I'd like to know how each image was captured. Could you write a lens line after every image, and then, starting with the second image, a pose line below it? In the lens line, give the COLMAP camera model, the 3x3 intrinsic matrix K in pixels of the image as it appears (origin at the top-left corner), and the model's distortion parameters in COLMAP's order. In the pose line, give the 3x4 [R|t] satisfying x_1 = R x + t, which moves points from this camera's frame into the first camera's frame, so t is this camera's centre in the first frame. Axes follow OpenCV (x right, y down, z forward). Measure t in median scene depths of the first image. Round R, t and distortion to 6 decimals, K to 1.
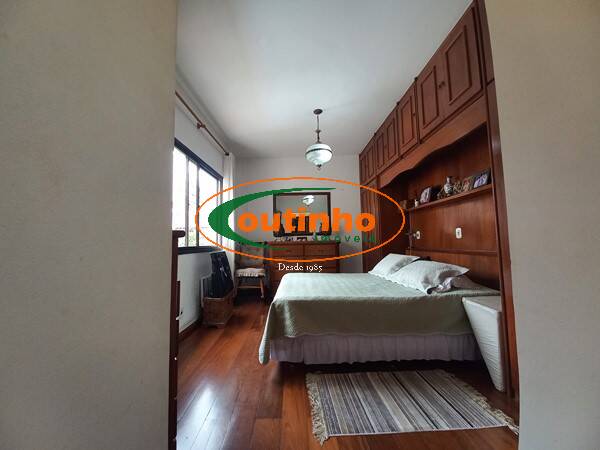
lens RADIAL K [[235.1, 0, 297.8], [0, 235.1, 225.4], [0, 0, 1]] dist [0.028428, -0.019125]
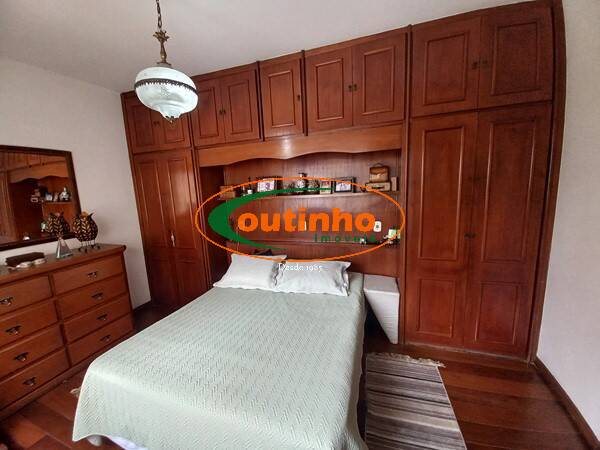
lens RADIAL K [[235.1, 0, 297.8], [0, 235.1, 225.4], [0, 0, 1]] dist [0.028428, -0.019125]
pose [[0.324455, -0.143786, 0.934909, -0.535197], [-0.027153, 0.986556, 0.161152, -0.216647], [-0.945511, -0.077672, 0.316188, 1.012826]]
